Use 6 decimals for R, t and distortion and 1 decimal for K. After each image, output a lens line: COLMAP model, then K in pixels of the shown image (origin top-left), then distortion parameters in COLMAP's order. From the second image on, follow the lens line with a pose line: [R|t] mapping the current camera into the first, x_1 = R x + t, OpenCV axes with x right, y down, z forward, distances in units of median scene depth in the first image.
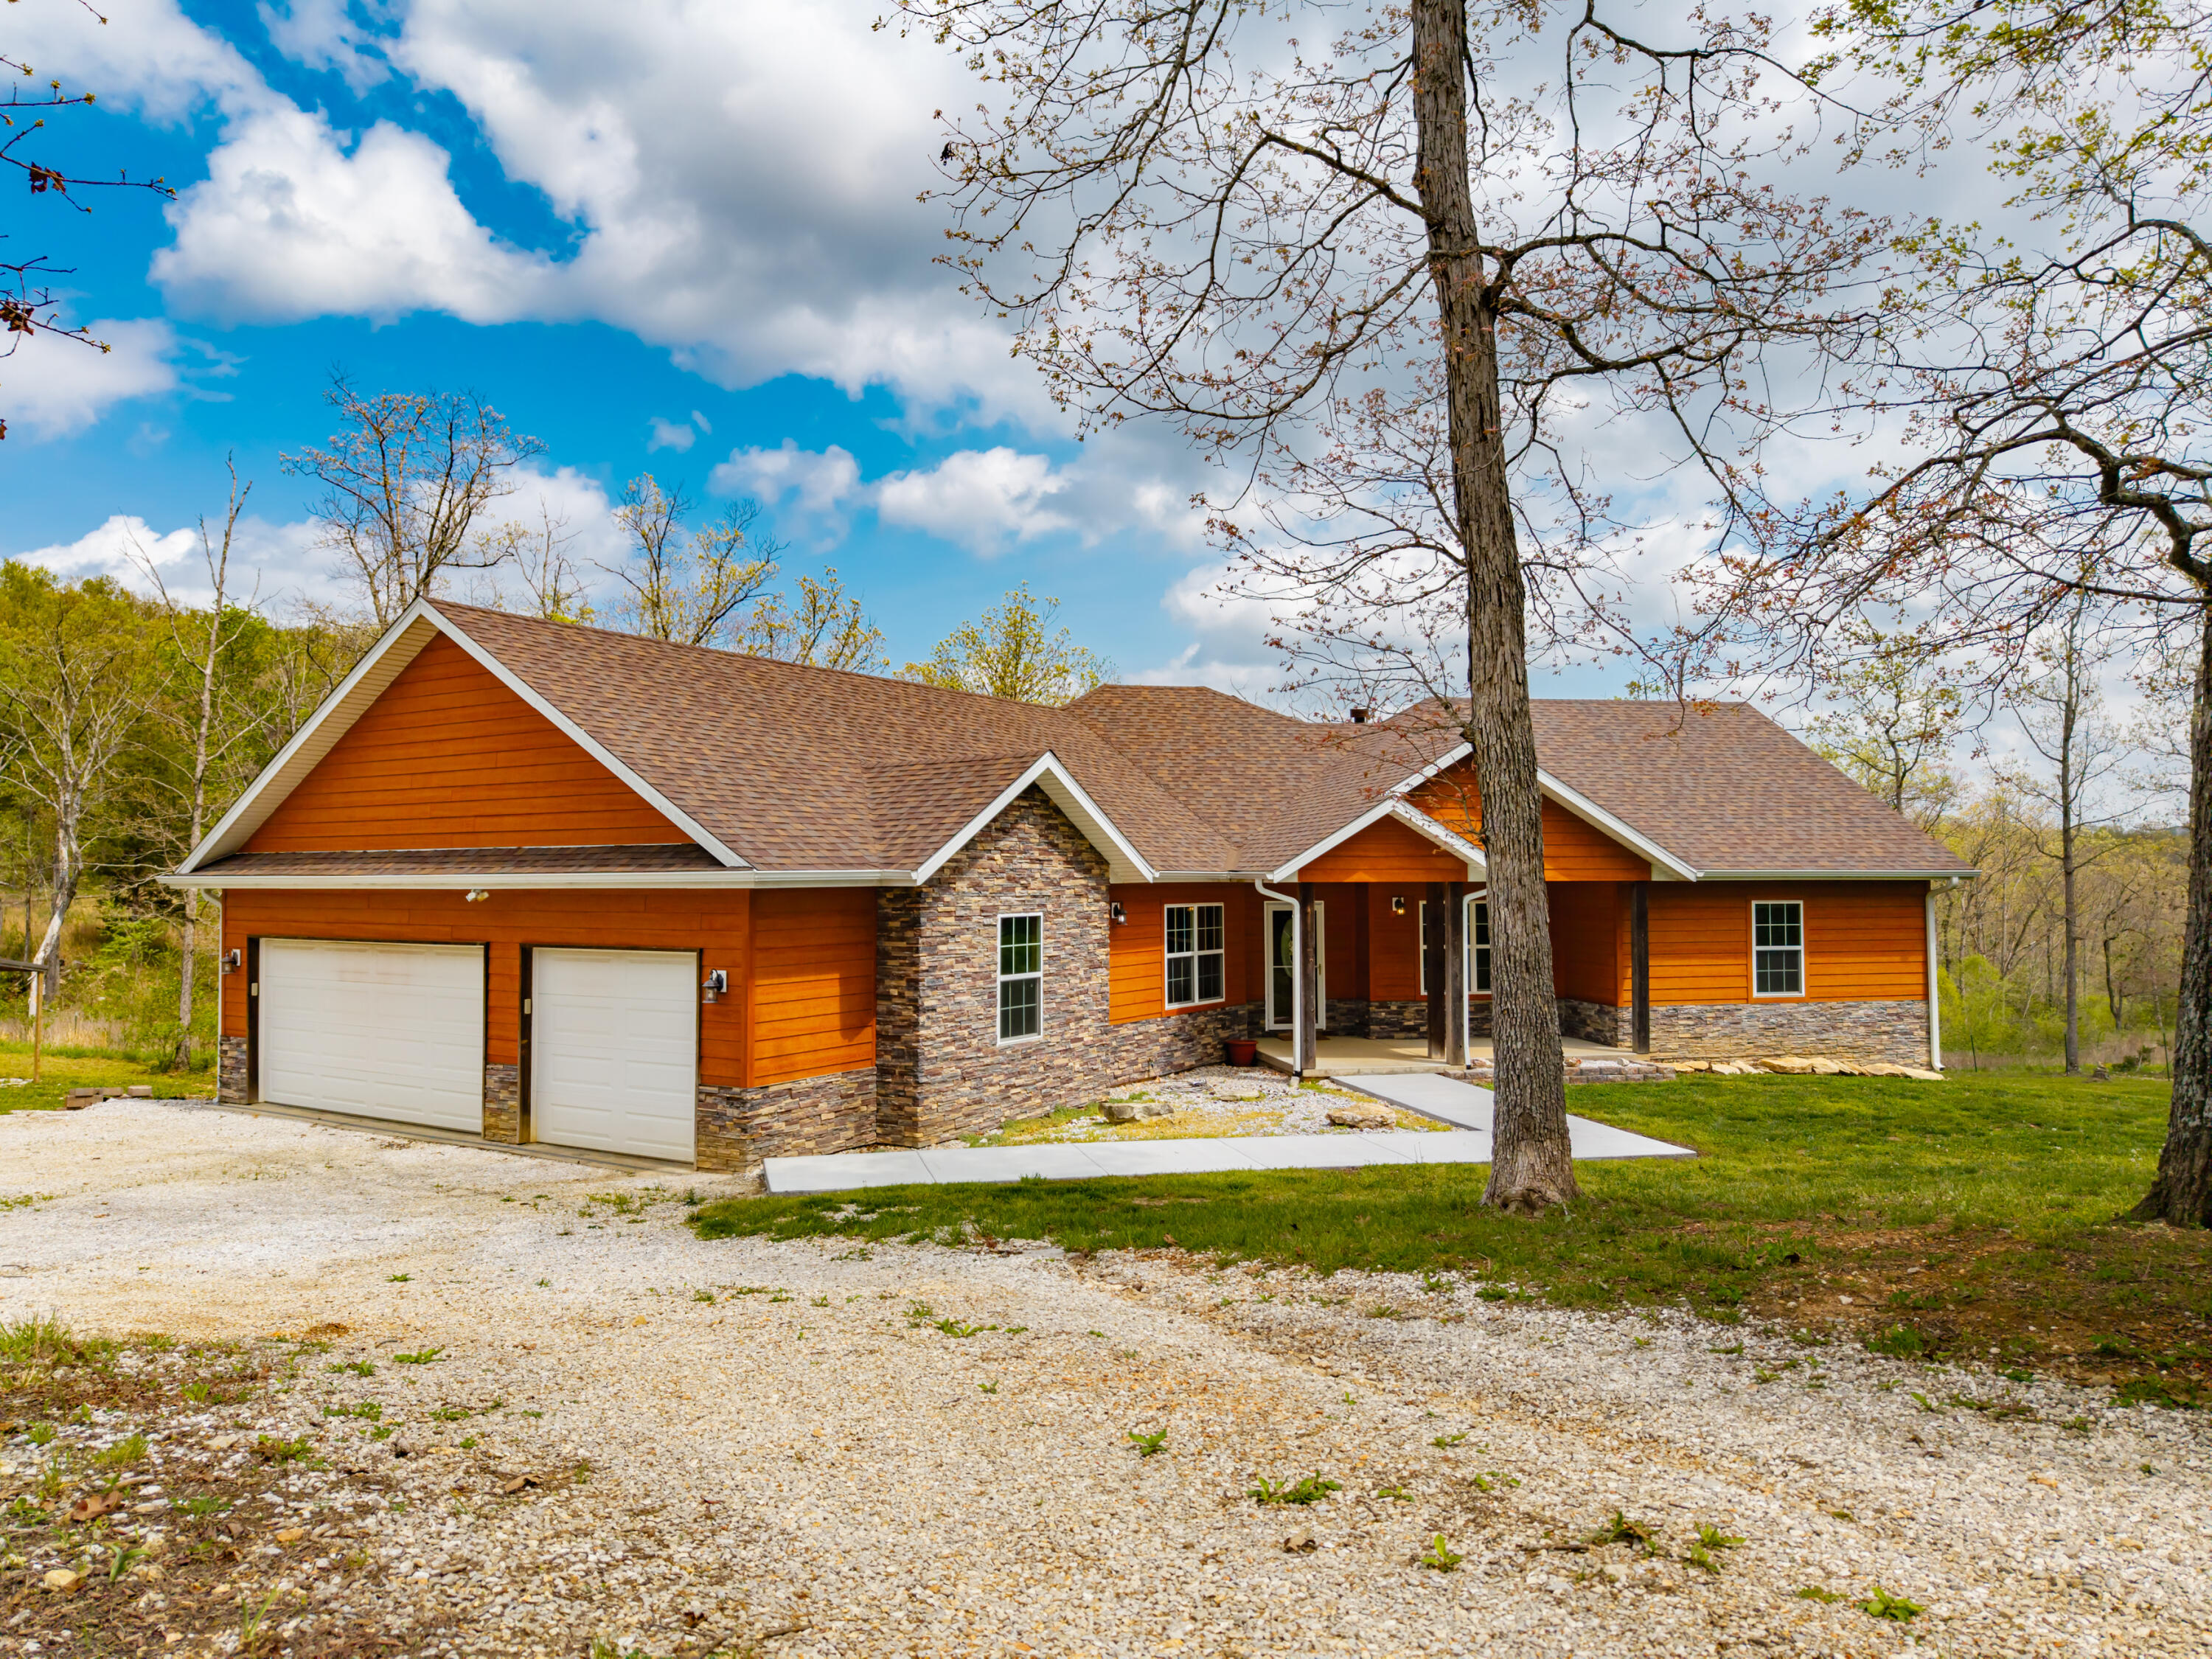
lens RADIAL K [[1518.5, 0, 1114.5], [0, 1518.5, 820.4], [0, 0, 1]] dist [0.043775, -0.010765]
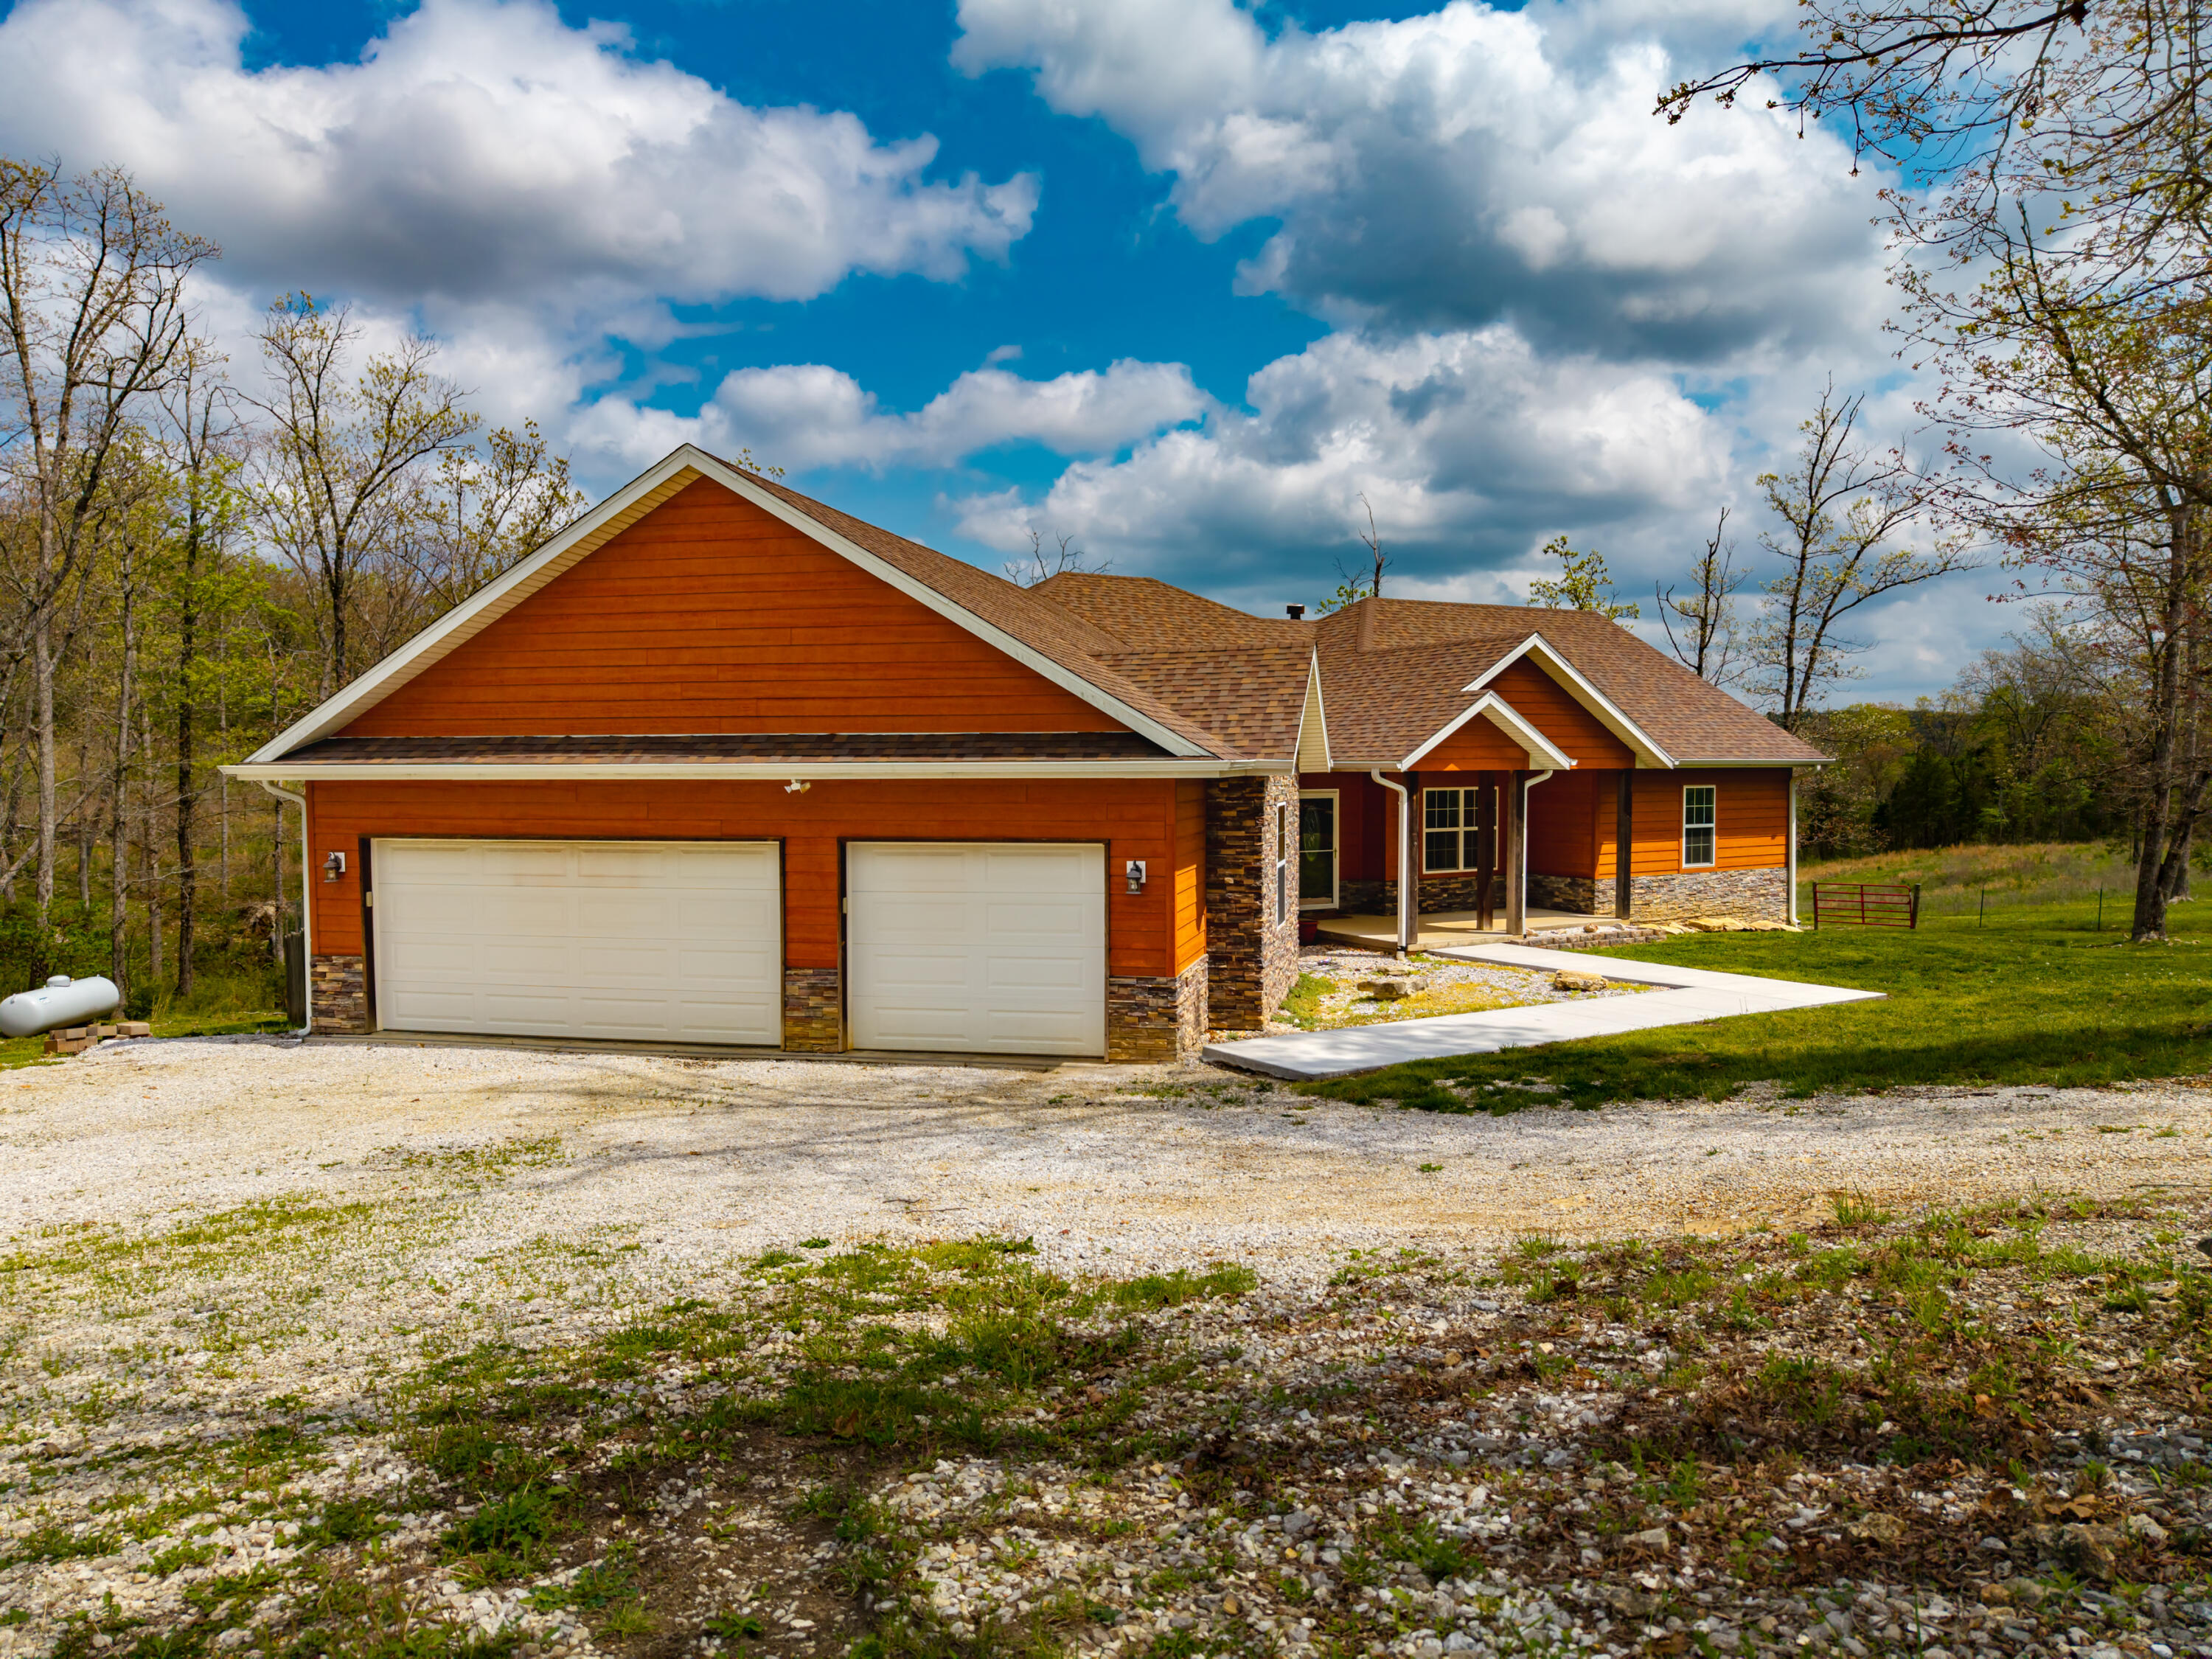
lens RADIAL K [[1518.5, 0, 1116.1], [0, 1518.5, 844.2], [0, 0, 1]] dist [0.043775, -0.010765]
pose [[0.940394, -0.019145, 0.339548, -0.525853], [-0.010069, 0.996409, 0.084070, 0.005099], [-0.339938, -0.082478, 0.936824, 0.080822]]
